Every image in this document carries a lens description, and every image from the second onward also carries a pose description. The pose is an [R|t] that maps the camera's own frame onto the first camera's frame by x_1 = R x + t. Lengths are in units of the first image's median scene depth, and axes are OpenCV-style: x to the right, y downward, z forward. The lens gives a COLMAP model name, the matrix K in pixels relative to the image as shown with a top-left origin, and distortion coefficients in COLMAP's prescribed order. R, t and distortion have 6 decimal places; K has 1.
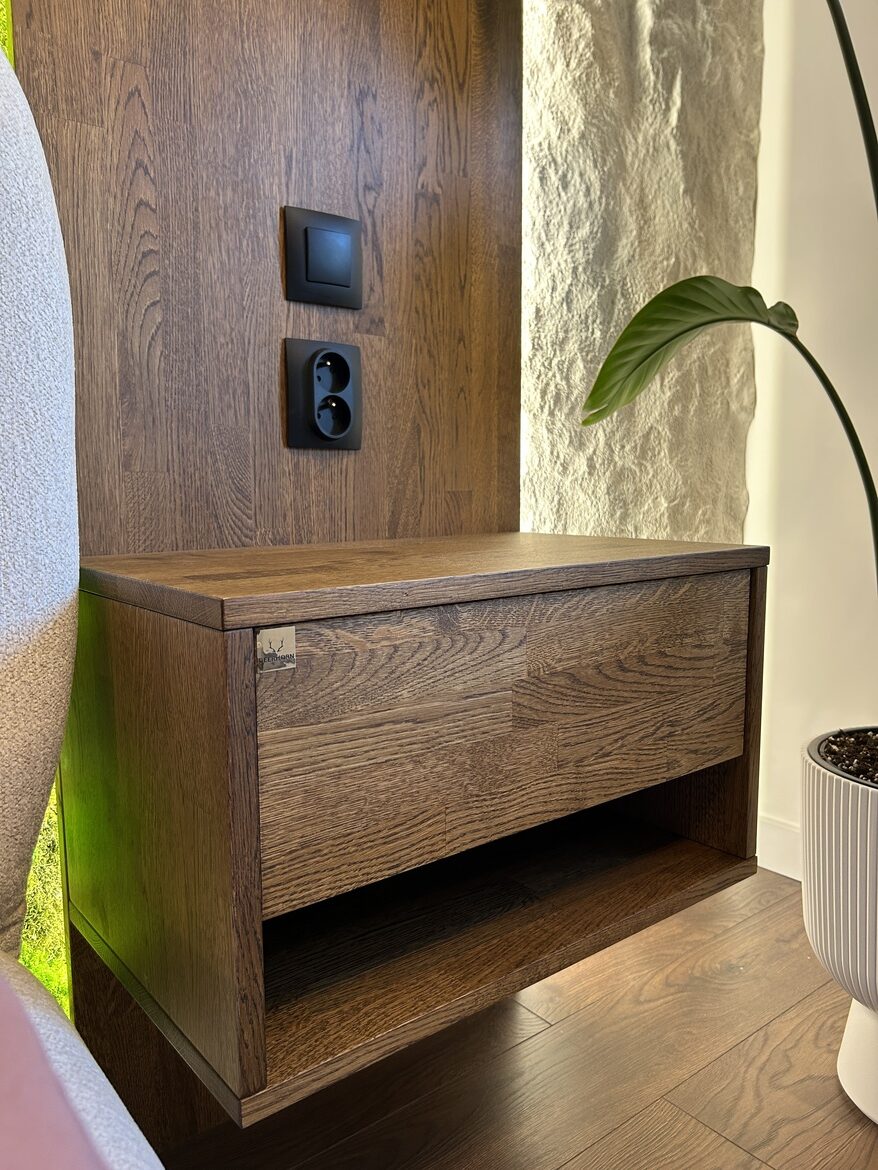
lens RADIAL K [[882.2, 0, 430.1], [0, 882.2, 592.9], [0, 0, 1]] dist [0.054757, -0.067667]
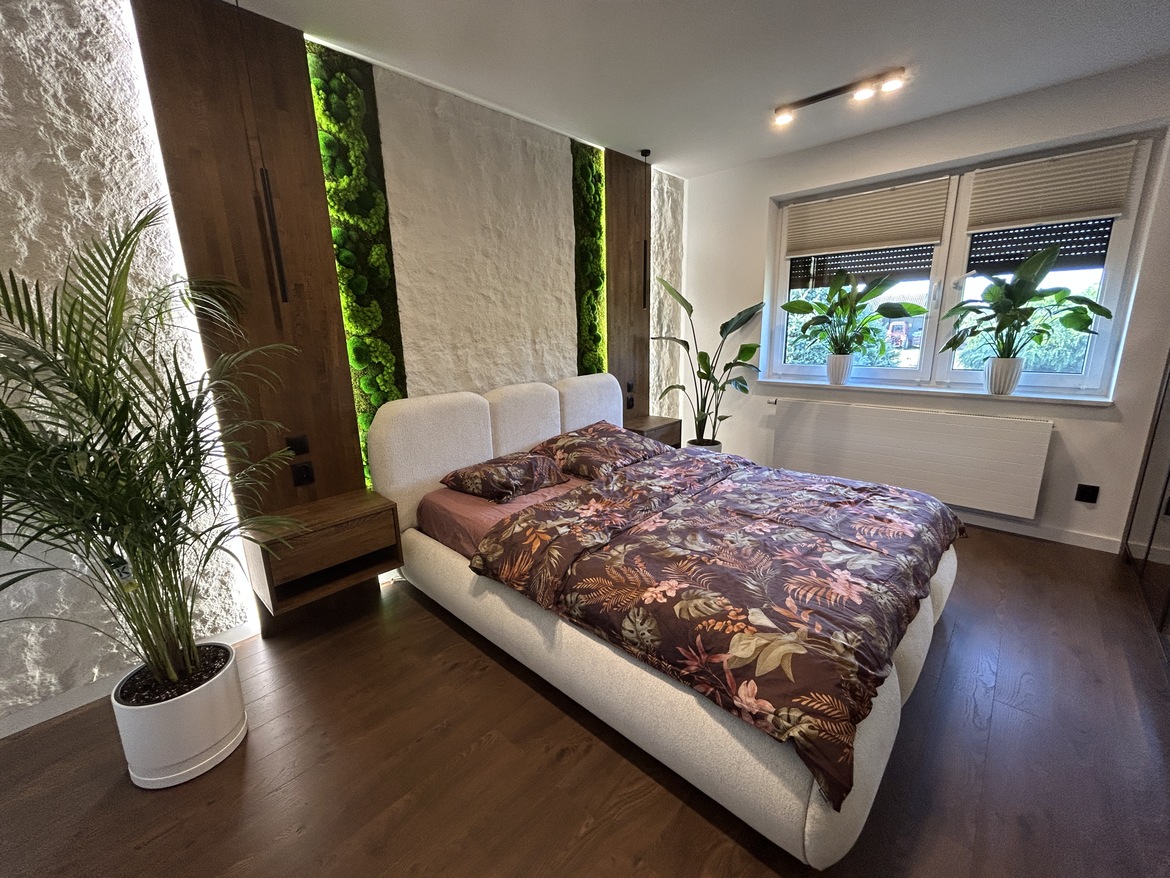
lens RADIAL K [[474.4, 0, 585.2], [0, 474.4, 435.8], [0, 0, 1]] dist [-0.002047, 0.001601]
pose [[0.987749, -0.048128, 0.148441, -1.268050], [0.033277, 0.994334, 0.100954, -0.392278], [-0.152459, -0.094778, 0.983755, -3.475217]]
